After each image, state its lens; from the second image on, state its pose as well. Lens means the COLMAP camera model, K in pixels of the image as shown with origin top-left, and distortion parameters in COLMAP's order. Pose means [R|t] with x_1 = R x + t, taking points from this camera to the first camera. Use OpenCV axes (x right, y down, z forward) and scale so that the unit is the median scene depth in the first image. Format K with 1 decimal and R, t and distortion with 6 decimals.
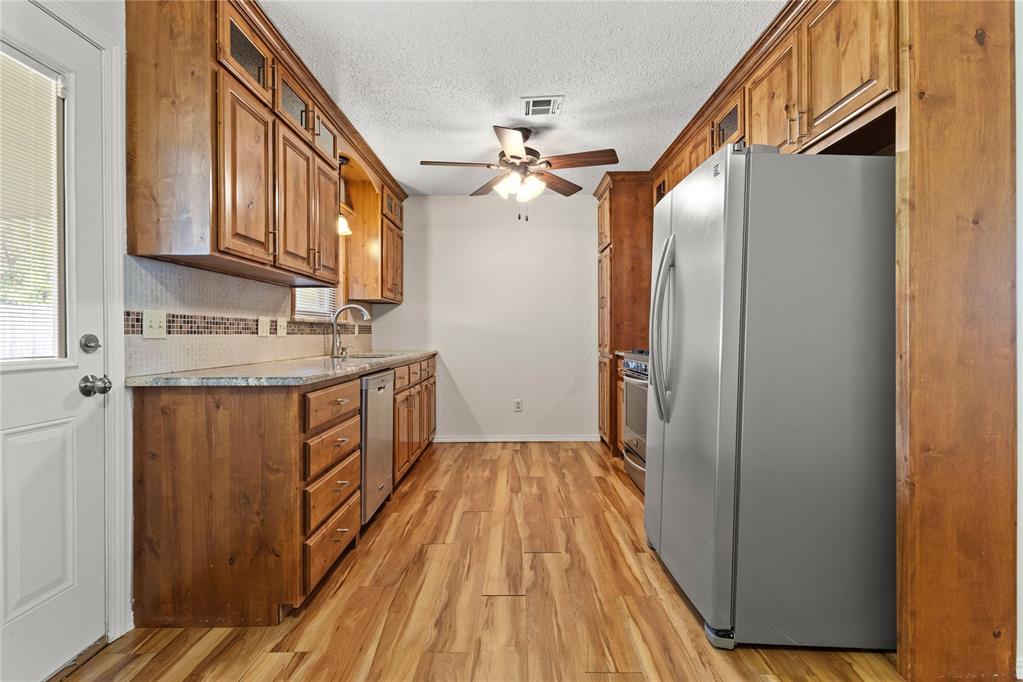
lens RADIAL K [[479.1, 0, 520.6], [0, 479.1, 338.7], [0, 0, 1]] dist [0.009574, -0.001046]
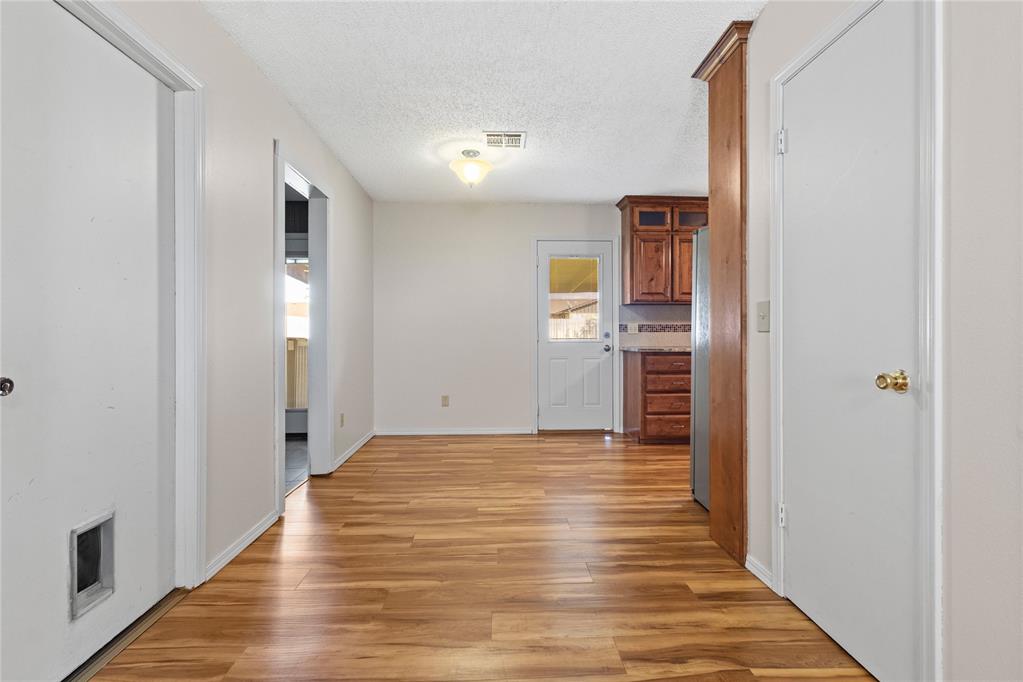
lens RADIAL K [[479.1, 0, 508.8], [0, 479.1, 337.2], [0, 0, 1]] dist [0.009574, -0.001046]
pose [[0.045666, 0.007441, -0.998929, 1.663886], [-0.007109, 0.999949, 0.007123, 0.004570], [0.998931, 0.006776, 0.045716, 0.143892]]
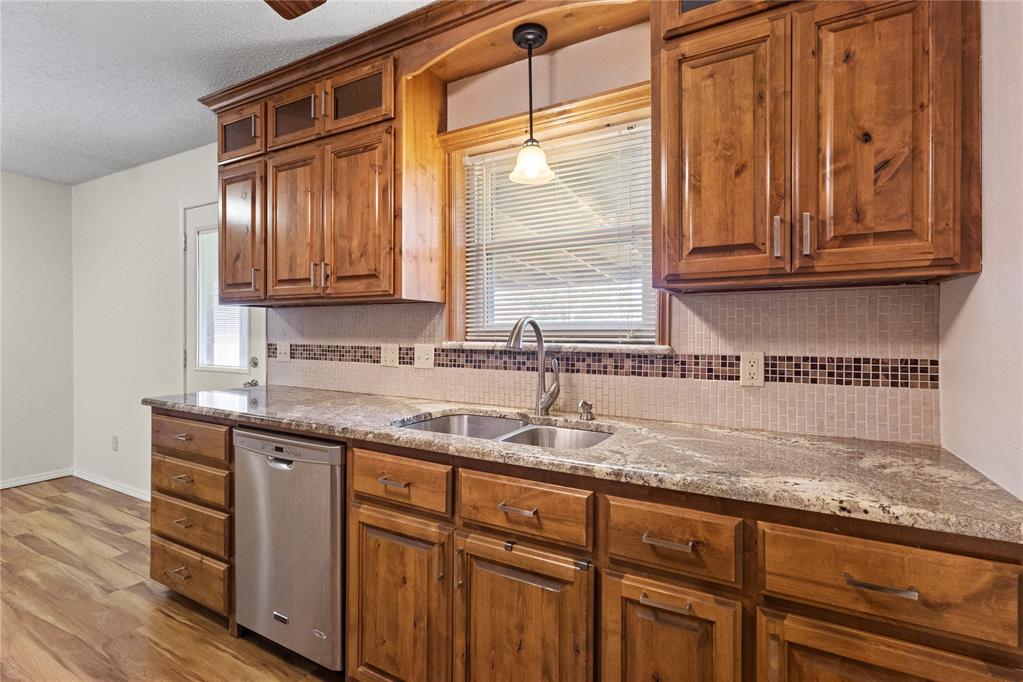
lens RADIAL K [[479.1, 0, 505.5], [0, 479.1, 332.4], [0, 0, 1]] dist [0.009574, -0.001046]
pose [[-0.503922, 0.004863, -0.863736, 0.133564], [-0.009315, 0.999895, 0.011064, -0.094793], [0.863699, 0.013621, -0.503824, 1.980223]]
